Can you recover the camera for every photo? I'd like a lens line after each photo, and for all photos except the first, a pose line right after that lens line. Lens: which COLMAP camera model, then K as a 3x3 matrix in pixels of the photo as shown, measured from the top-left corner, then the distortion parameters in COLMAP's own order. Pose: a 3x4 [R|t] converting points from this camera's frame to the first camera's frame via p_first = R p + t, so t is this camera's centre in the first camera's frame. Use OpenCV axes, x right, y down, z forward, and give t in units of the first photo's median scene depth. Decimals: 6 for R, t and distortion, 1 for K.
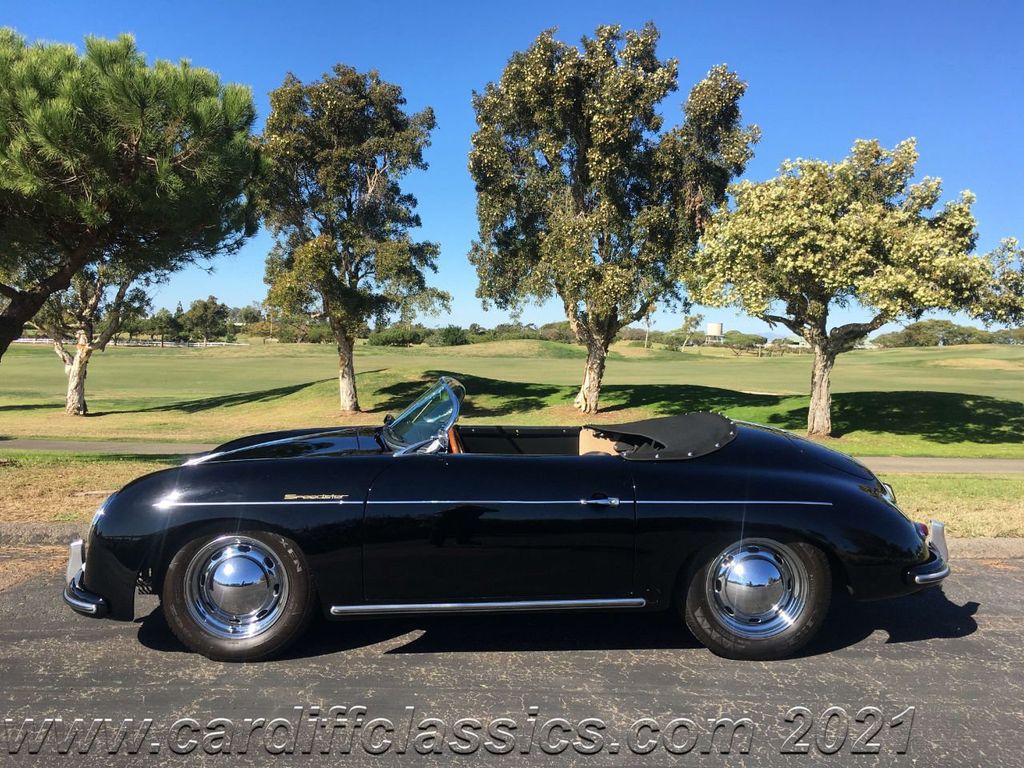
lens RADIAL K [[872.6, 0, 512.0], [0, 872.6, 384.0], [0, 0, 1]] dist [0.075164, -0.095574]
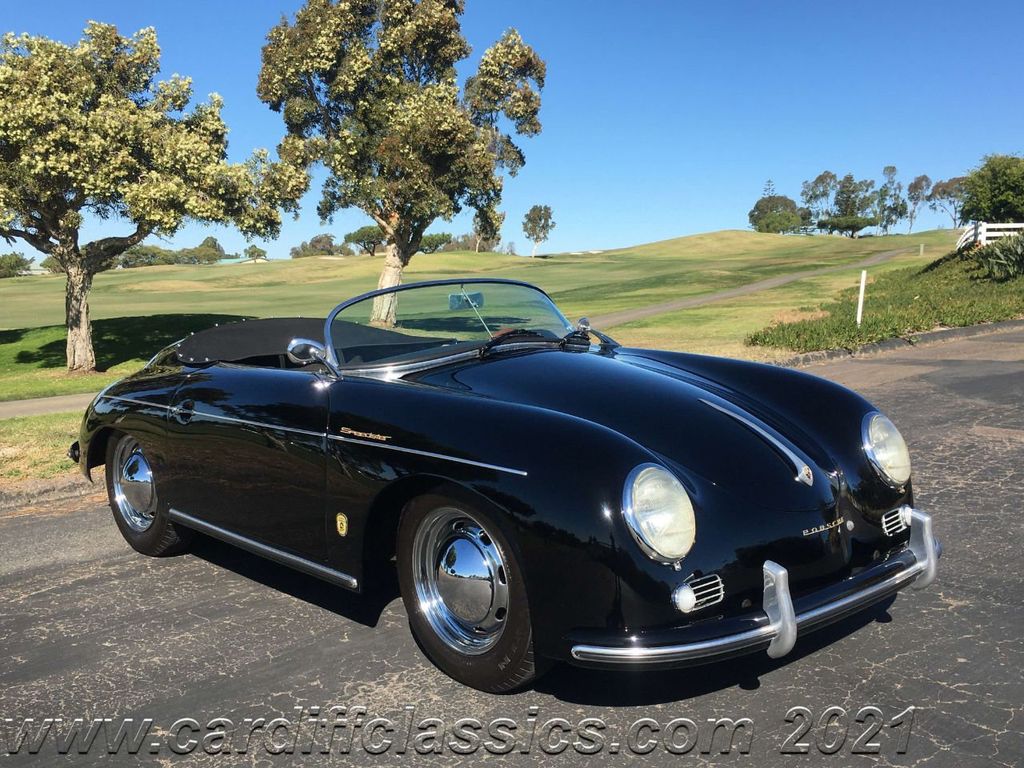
lens RADIAL K [[1044.0, 0, 512.0], [0, 1044.0, 384.0], [0, 0, 1]] dist [0.093552, -0.153925]
pose [[0.690730, -0.109747, 0.714736, -0.100465], [0.064097, 0.993817, 0.090656, 0.005789], [-0.720267, -0.016806, 0.693494, -0.006077]]
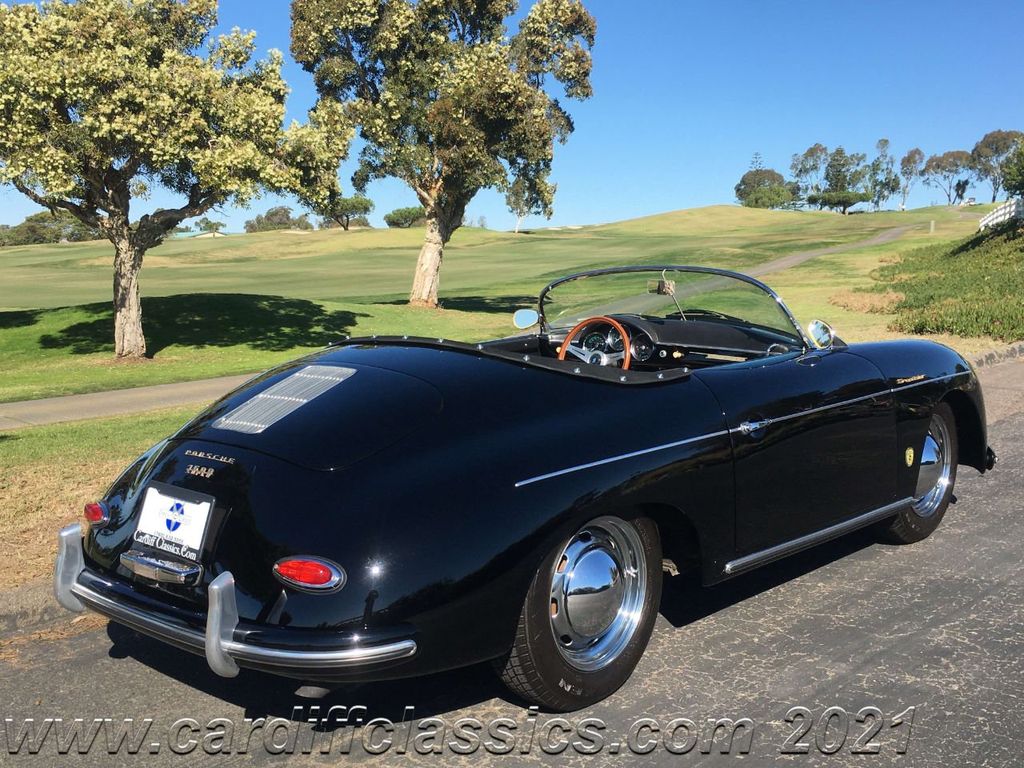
lens RADIAL K [[1104.0, 0, 512.0], [0, 1104.0, 384.0], [0, 0, 1]] dist [0.072650, -0.105217]
pose [[0.670138, -0.120145, 0.732448, -0.150523], [0.059976, 0.992351, 0.107904, -0.003368], [-0.739810, -0.028382, 0.672217, 0.111146]]
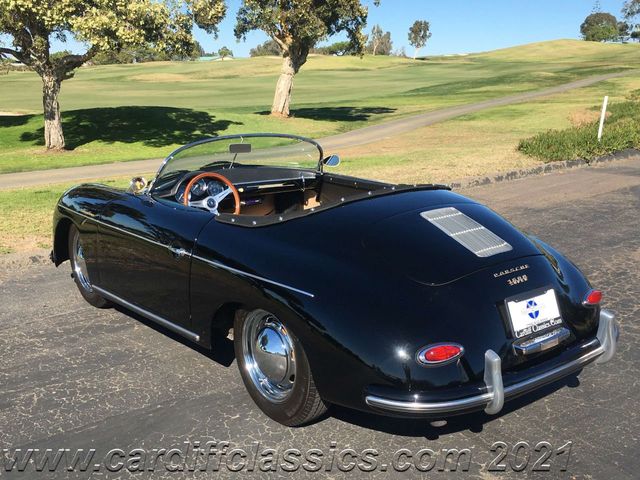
lens RADIAL K [[717.1, 0, 320.0], [0, 717.1, 240.0], [0, 0, 1]] dist [0.089186, -0.122601]
pose [[0.767823, -0.171644, 0.617240, -0.013211], [0.048746, 0.976301, 0.210855, -0.013921], [-0.638804, -0.131811, 0.757994, -0.015290]]
